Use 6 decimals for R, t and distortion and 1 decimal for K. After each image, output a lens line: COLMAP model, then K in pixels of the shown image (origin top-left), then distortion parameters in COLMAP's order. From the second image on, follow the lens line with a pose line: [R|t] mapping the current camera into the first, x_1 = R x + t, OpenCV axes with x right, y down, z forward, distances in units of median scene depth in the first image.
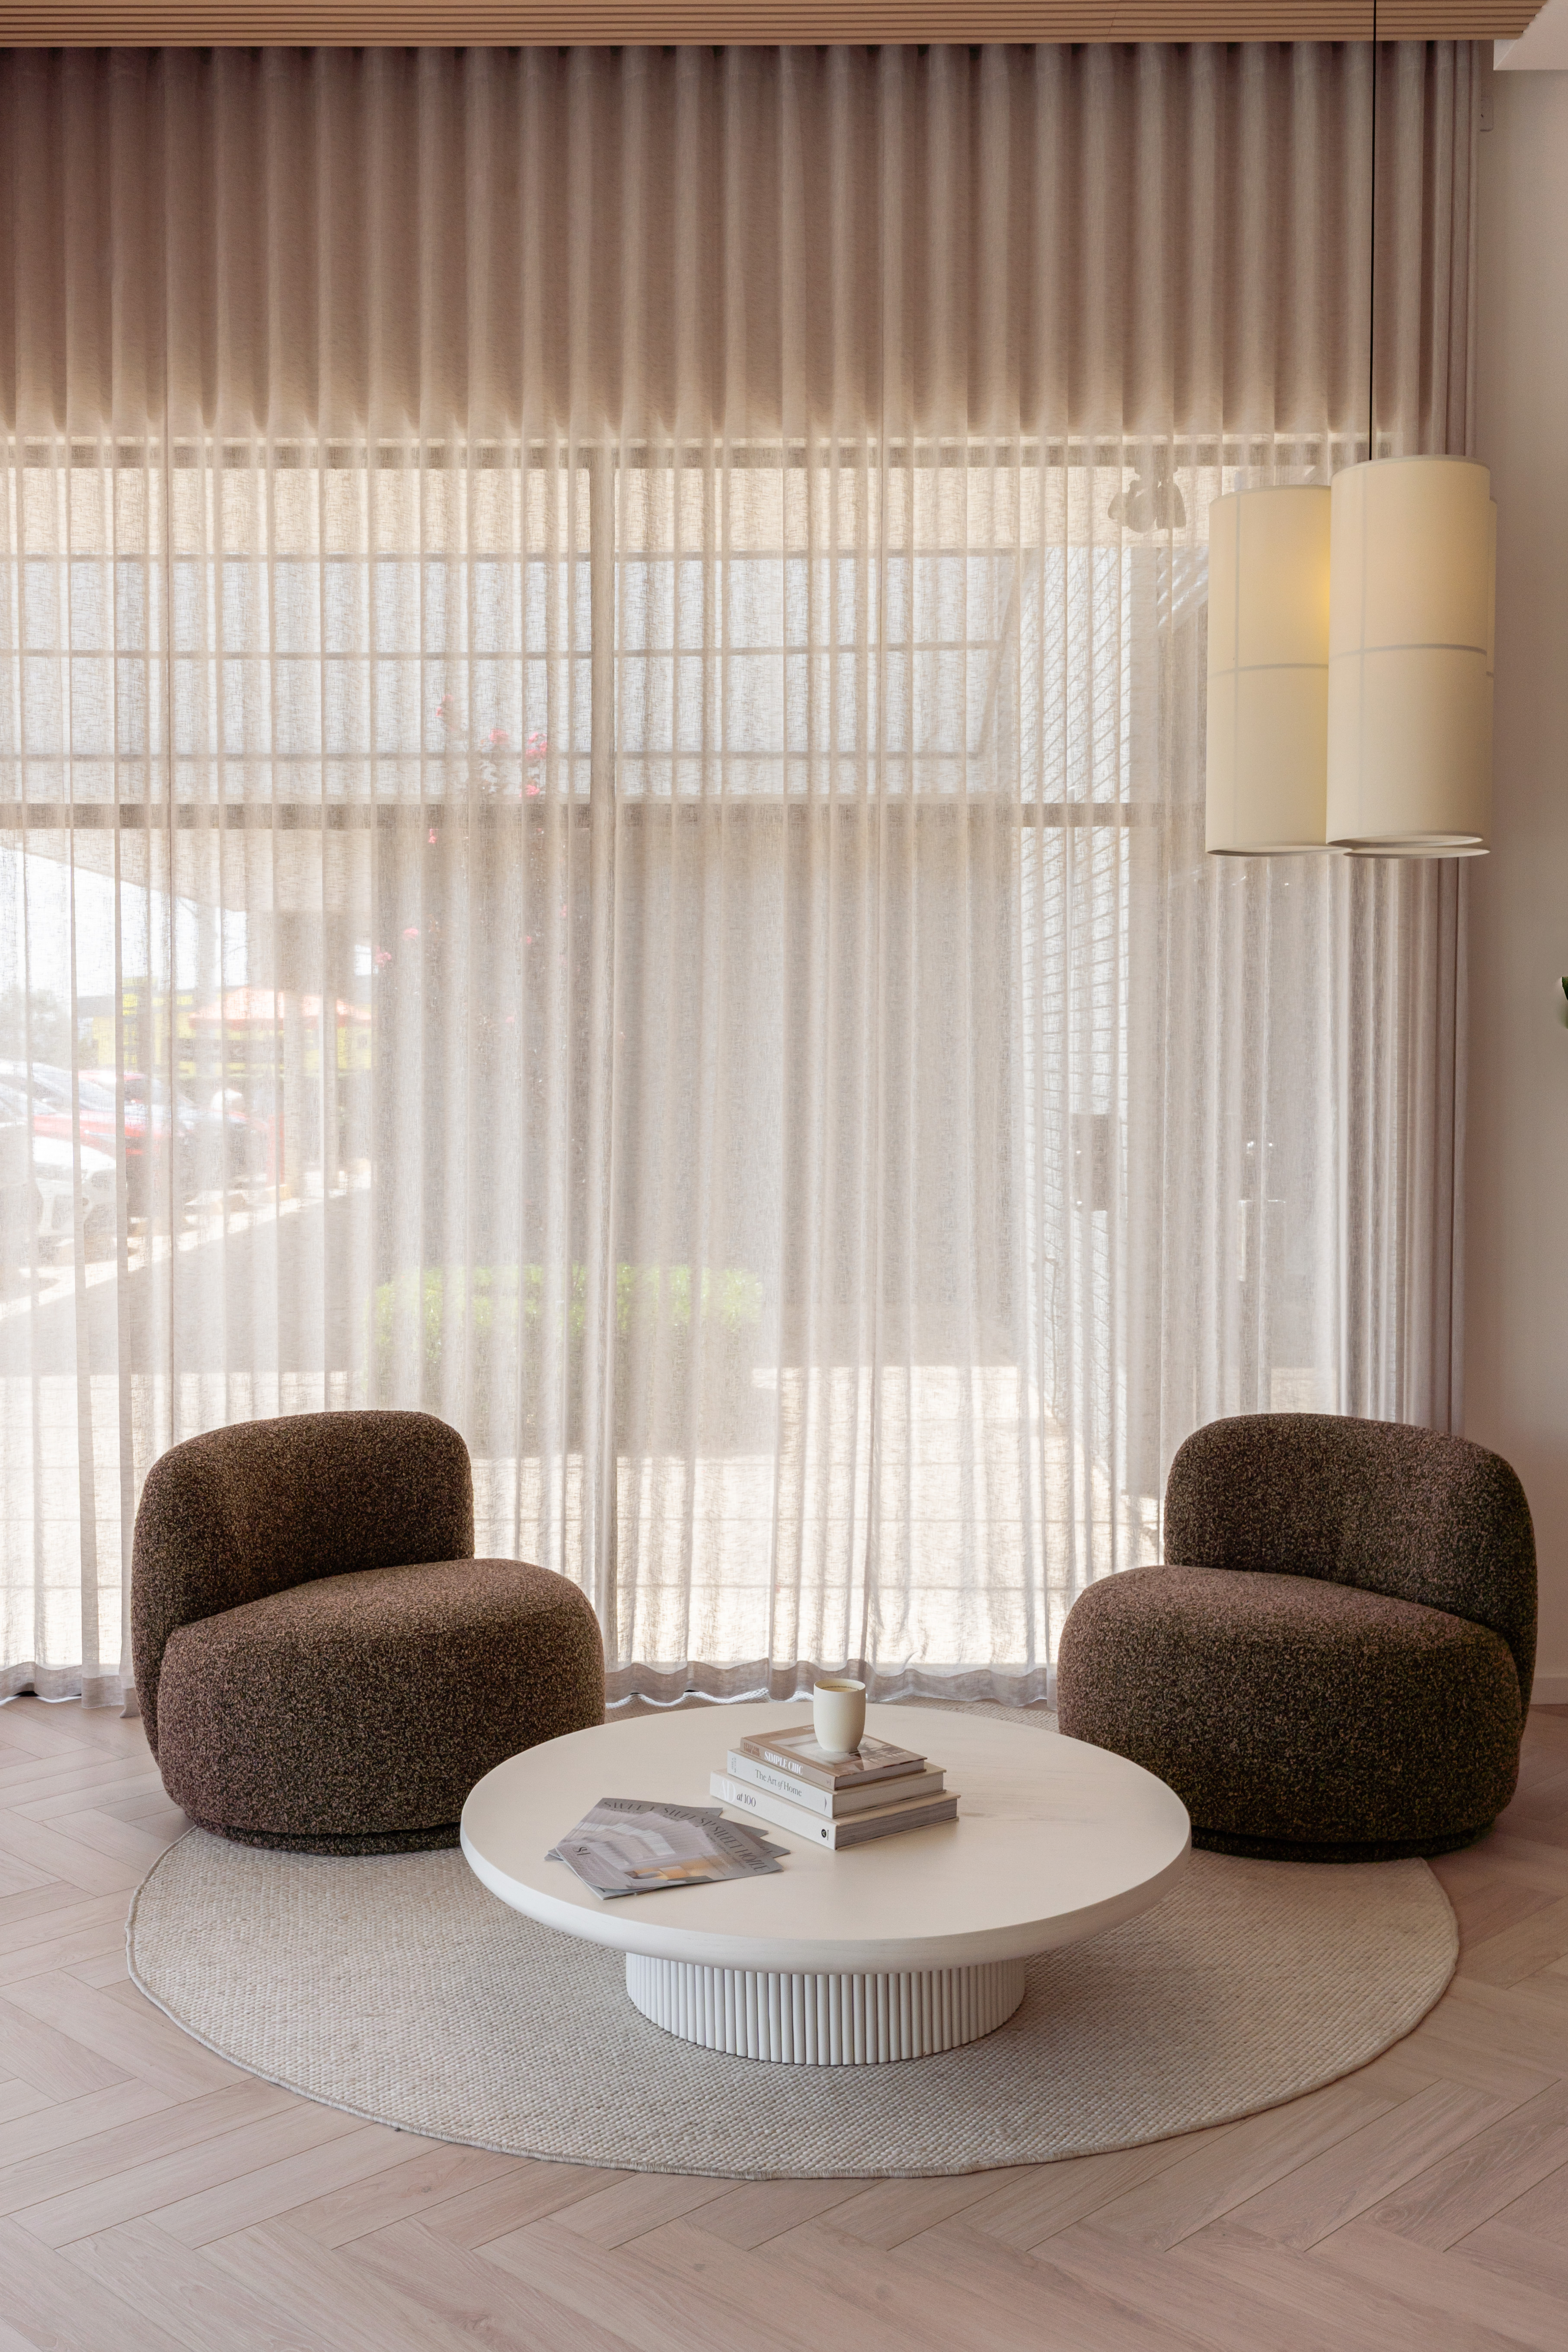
lens RADIAL K [[2376.7, 0, 784.3], [0, 2376.7, 1162.0], [0, 0, 1]] dist [-0.022475, 0.000000]
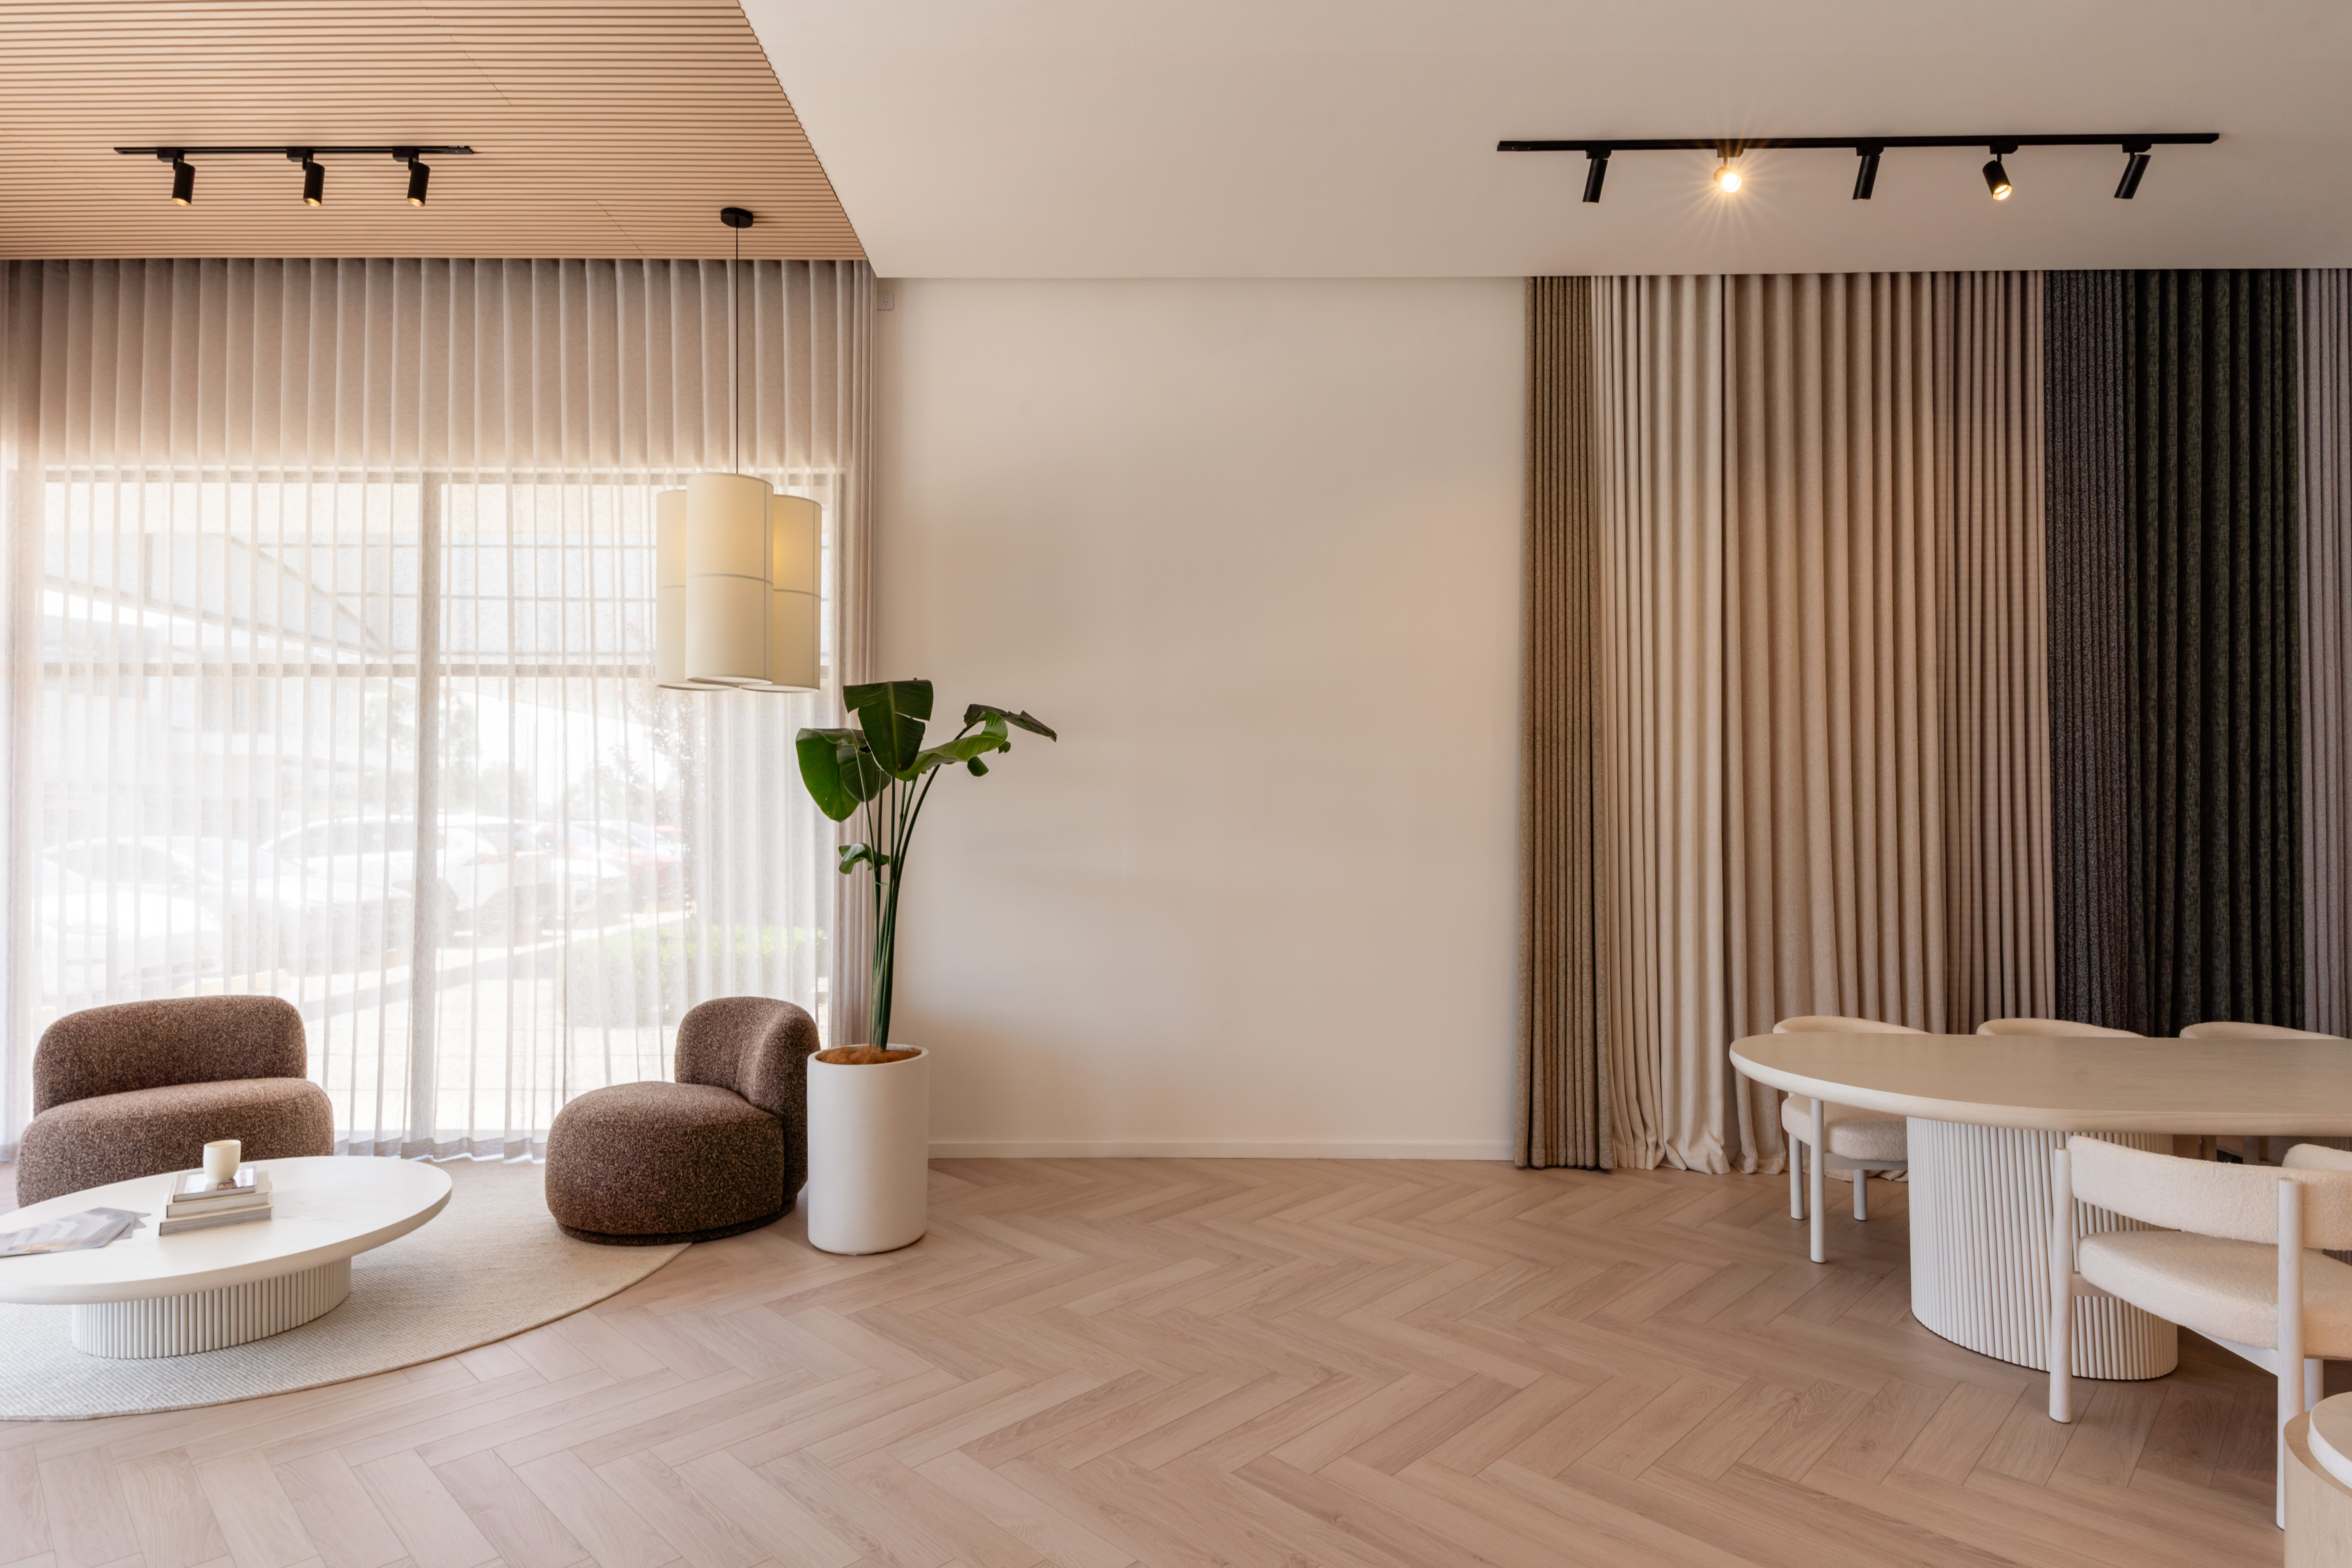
lens RADIAL K [[1297.7, 0, 1176.8], [0, 1297.7, 801.1], [0, 0, 1]] dist [-0.006437, -0.005572]
pose [[0.999839, 0.000192, 0.017969, 0.550945], [0.000671, 0.998848, -0.047981, 0.004265], [-0.017957, 0.047985, 0.998687, -0.007647]]
